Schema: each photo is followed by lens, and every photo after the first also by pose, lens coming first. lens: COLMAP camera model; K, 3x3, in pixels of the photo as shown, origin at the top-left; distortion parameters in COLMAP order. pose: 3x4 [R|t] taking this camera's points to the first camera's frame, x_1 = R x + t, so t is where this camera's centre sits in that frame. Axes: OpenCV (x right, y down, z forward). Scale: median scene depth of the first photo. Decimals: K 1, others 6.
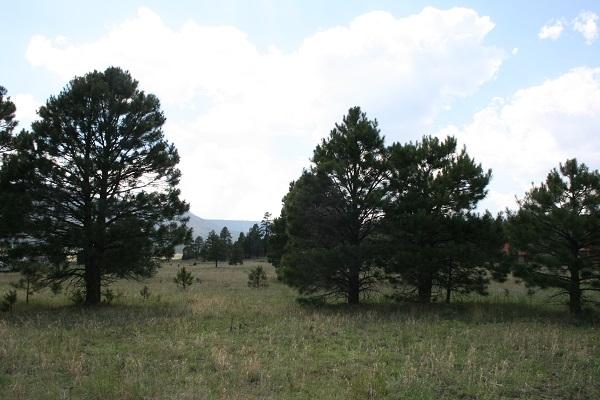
lens RADIAL K [[494.7, 0, 300.0], [0, 494.7, 200.0], [0, 0, 1]] dist [-0.165638, 0.150361]
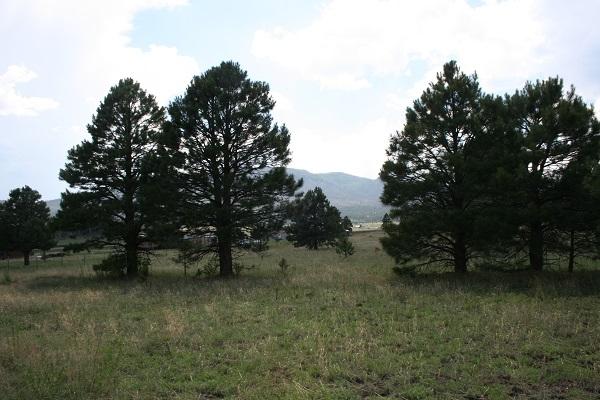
lens RADIAL K [[494.7, 0, 300.0], [0, 494.7, 200.0], [0, 0, 1]] dist [-0.165638, 0.150361]
pose [[0.900728, -0.063242, -0.429756, 0.233112], [0.091457, 0.994778, 0.045295, 0.002468], [0.424647, -0.080103, 0.901808, 0.040966]]
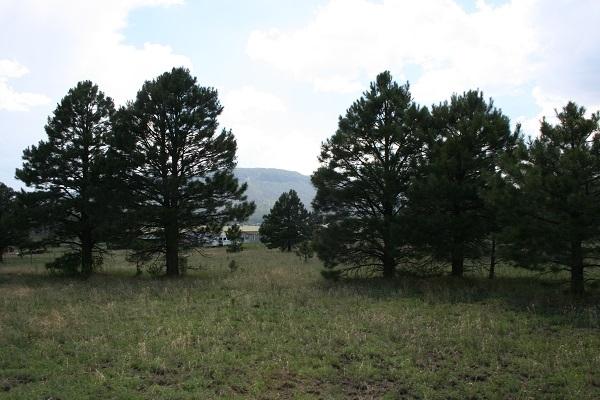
lens RADIAL K [[494.7, 0, 300.0], [0, 494.7, 200.0], [0, 0, 1]] dist [-0.165638, 0.150361]
pose [[0.909422, -0.047479, -0.413155, 0.344845], [0.071803, 0.996468, 0.043540, 0.004692], [0.409629, -0.069262, 0.909619, 0.060370]]
